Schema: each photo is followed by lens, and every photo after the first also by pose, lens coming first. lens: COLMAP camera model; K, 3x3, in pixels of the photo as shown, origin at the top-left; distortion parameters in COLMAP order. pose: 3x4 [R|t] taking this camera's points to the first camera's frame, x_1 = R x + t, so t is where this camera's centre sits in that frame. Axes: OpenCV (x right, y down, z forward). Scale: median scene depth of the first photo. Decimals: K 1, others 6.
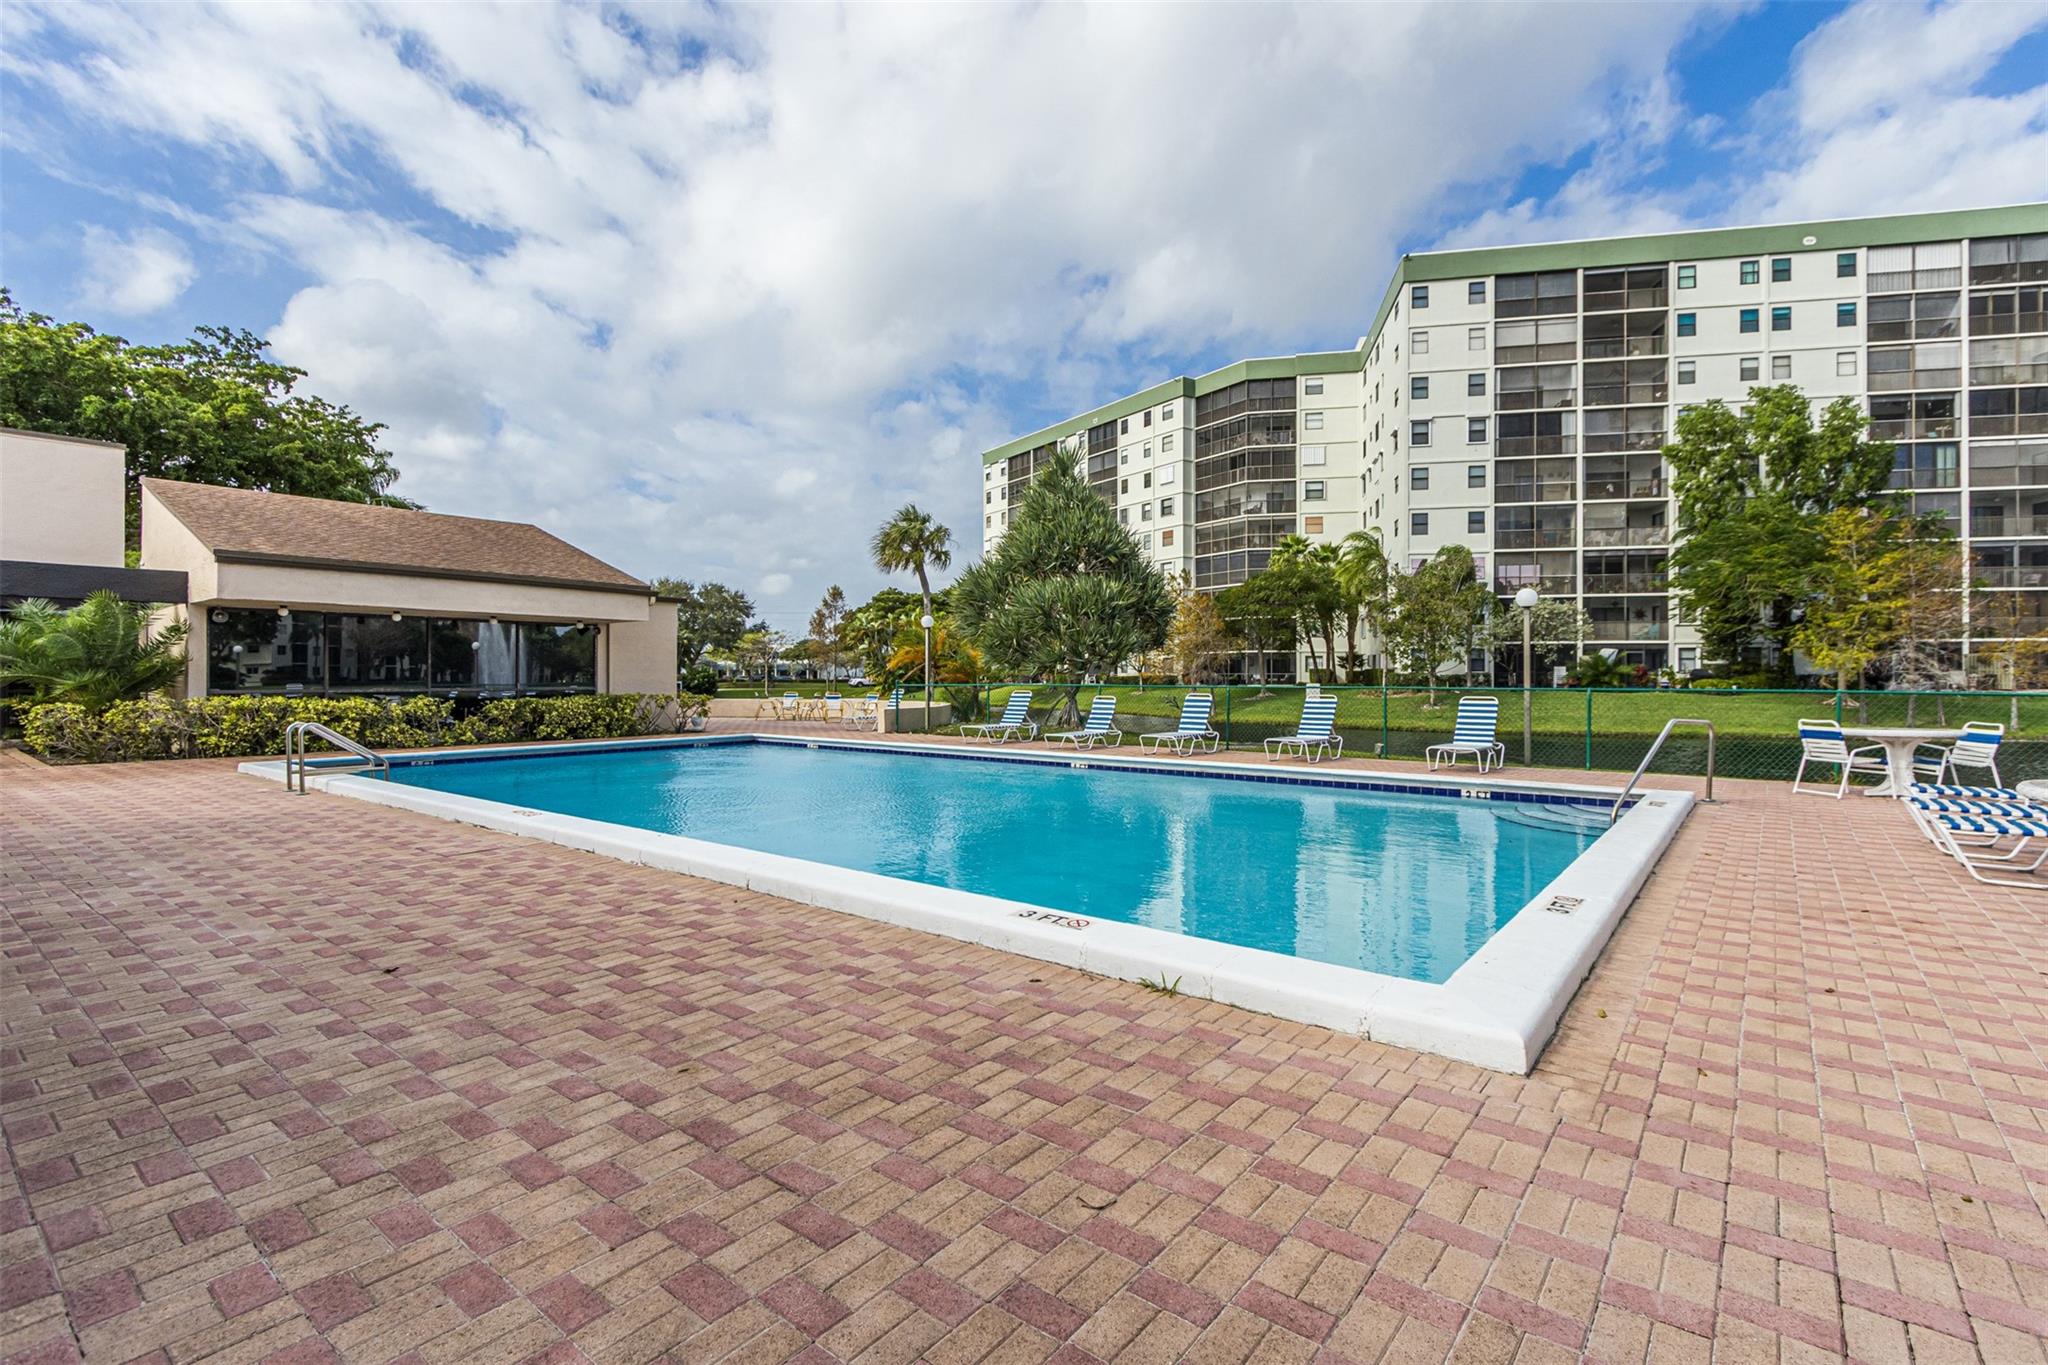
lens RADIAL K [[948.1, 0, 1035.9], [0, 948.1, 683.3], [0, 0, 1]] dist [0.001005, 0.000064]
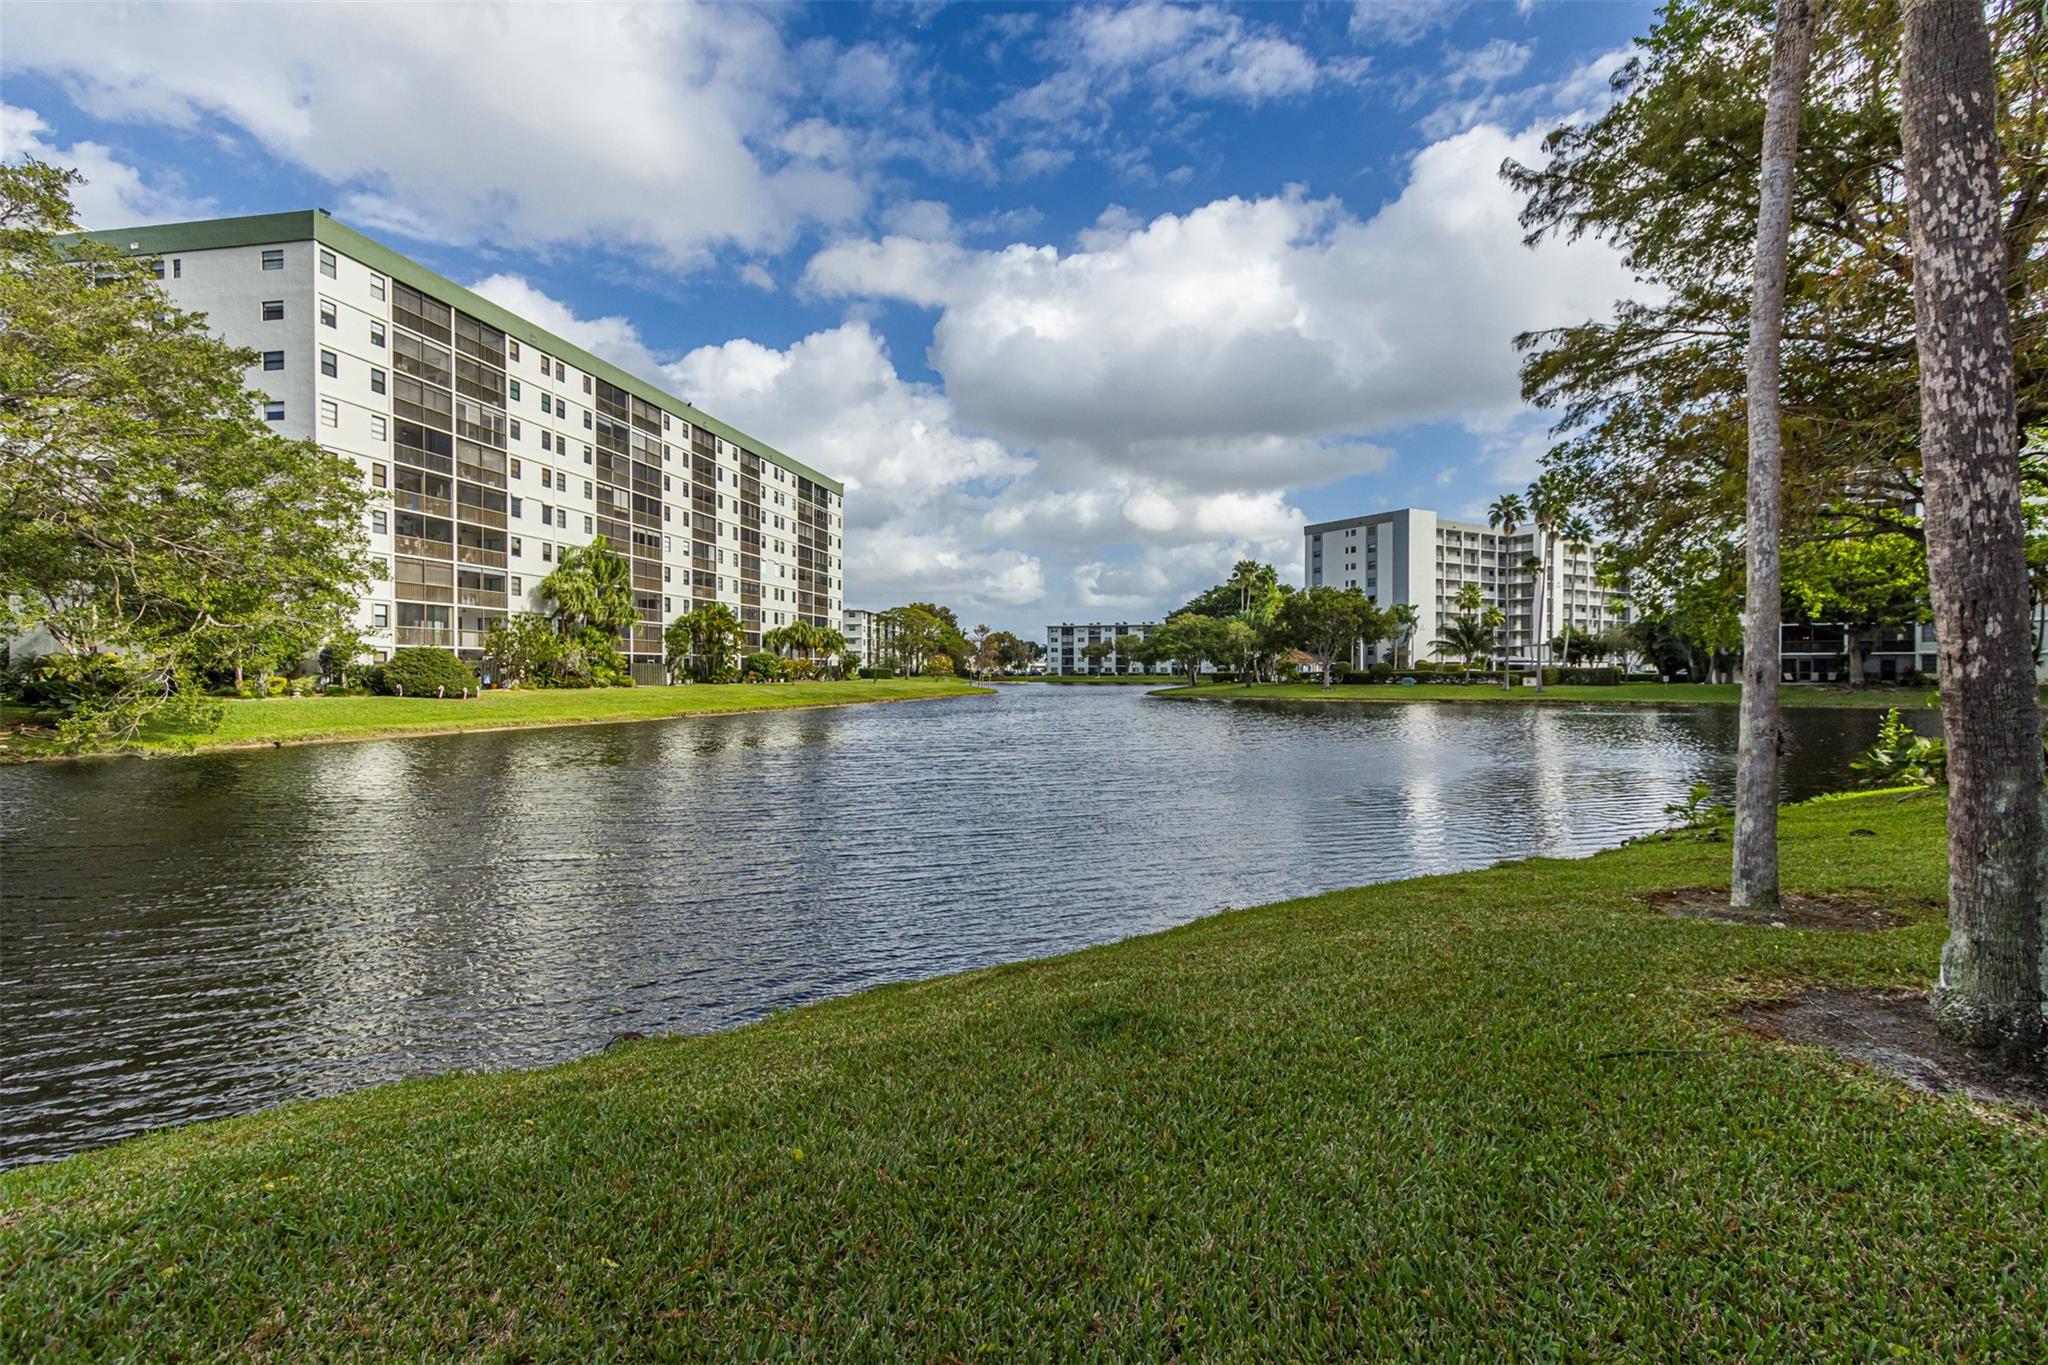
lens RADIAL K [[948.1, 0, 1033.3], [0, 948.1, 678.9], [0, 0, 1]] dist [0.001005, 0.000064]
pose [[-0.038056, -0.011825, 0.999206, -0.550794], [0.011277, 0.999861, 0.012262, -0.013516], [-0.999212, 0.011734, -0.037918, 0.374866]]
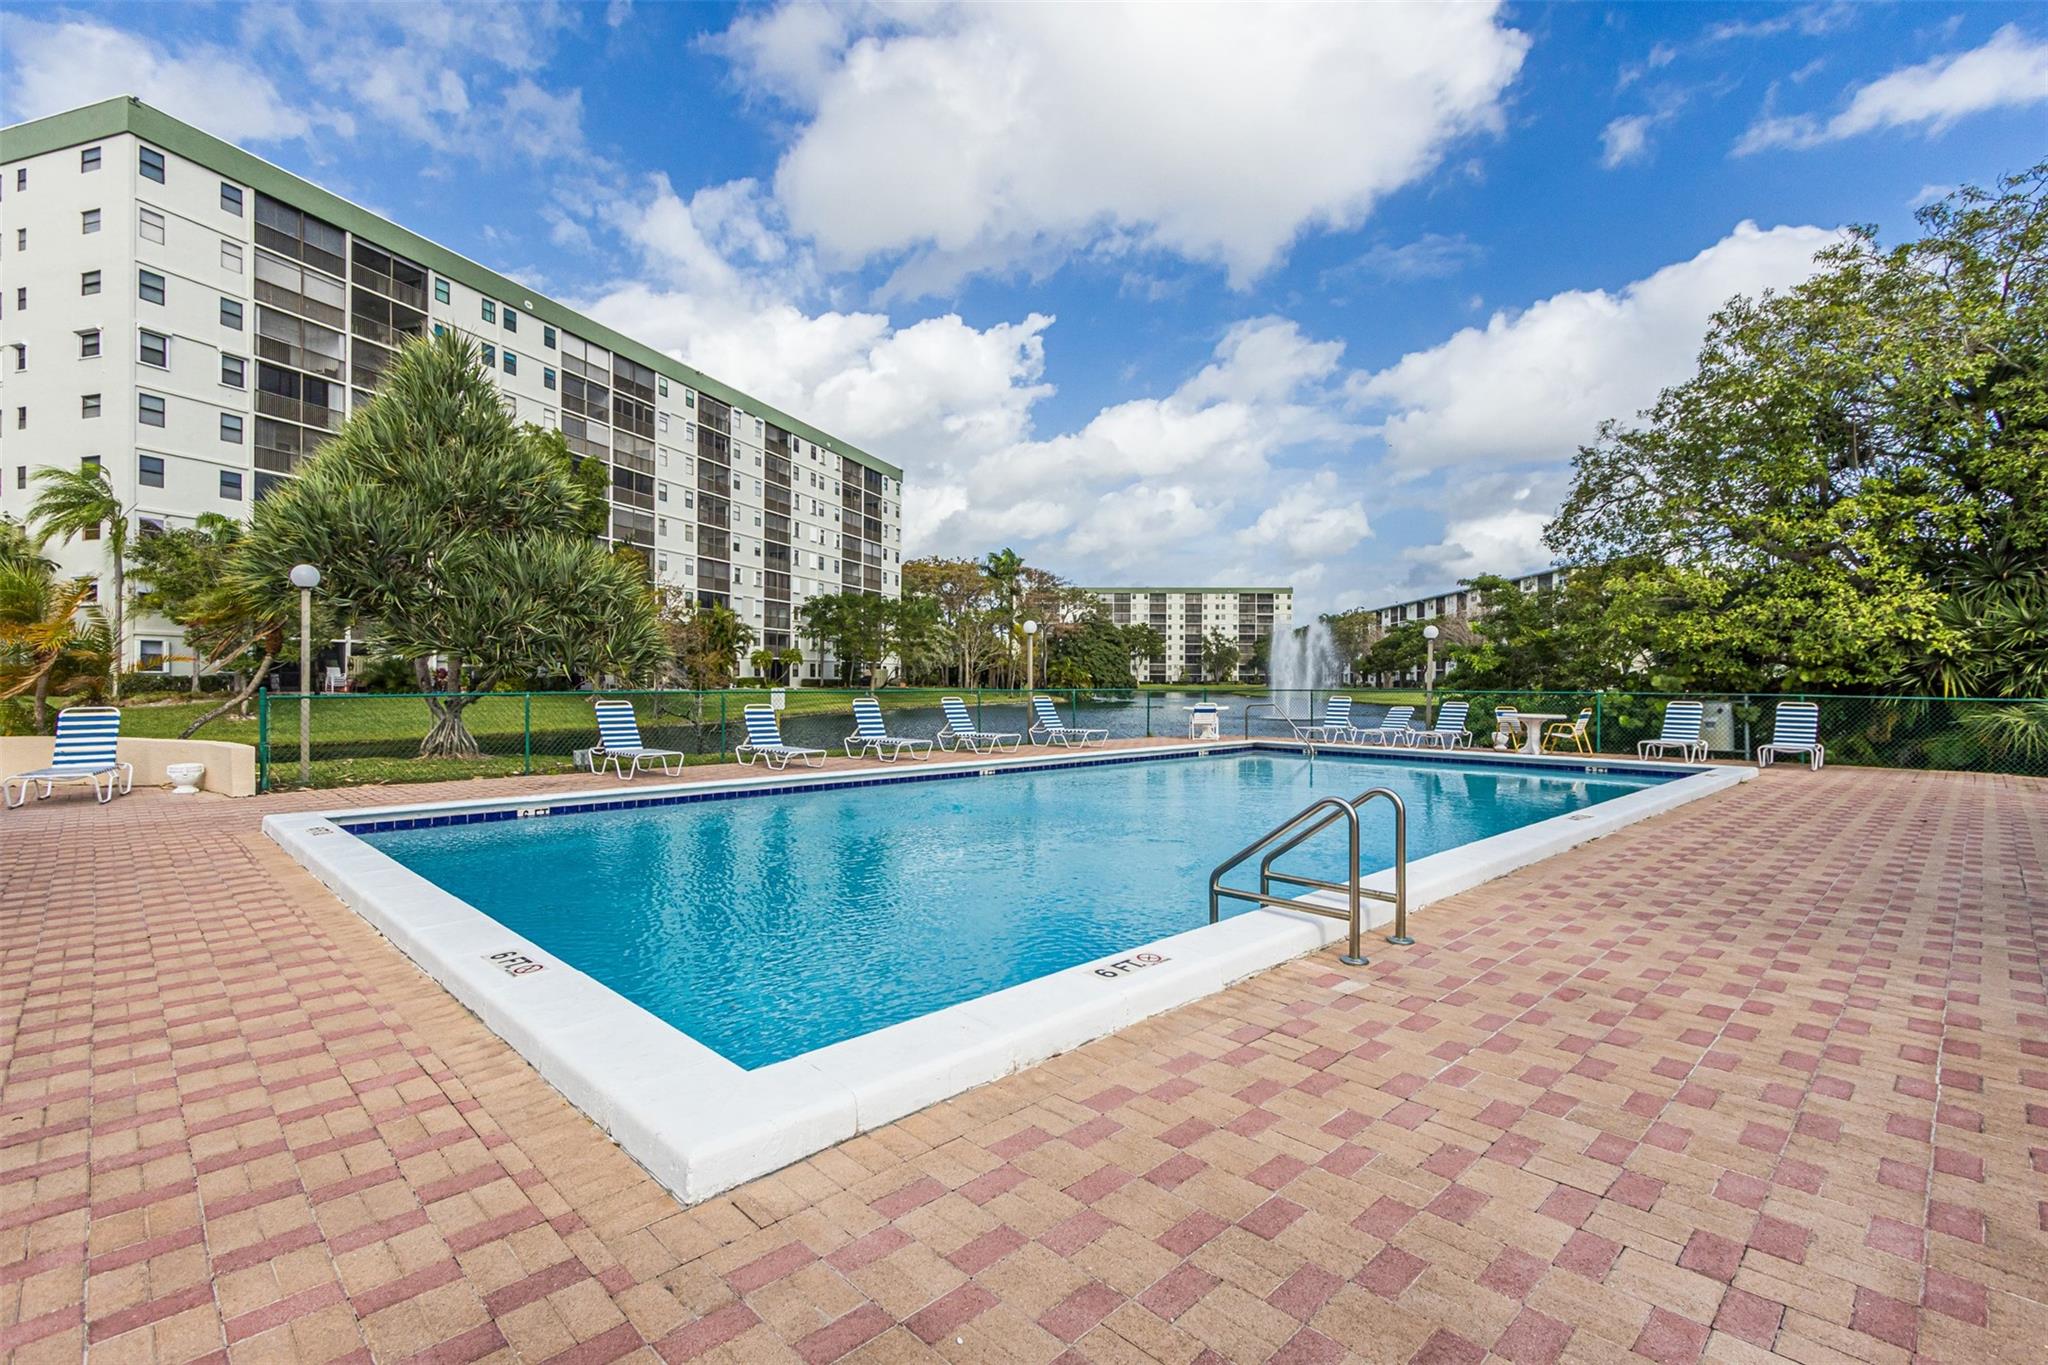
lens RADIAL K [[948.1, 0, 1033.1], [0, 948.1, 673.8], [0, 0, 1]] dist [0.001005, 0.000064]
pose [[0.097447, 0.002807, 0.995237, -0.270277], [0.007400, 0.999966, -0.003545, -0.003512], [-0.995213, 0.007710, 0.097423, 0.257197]]
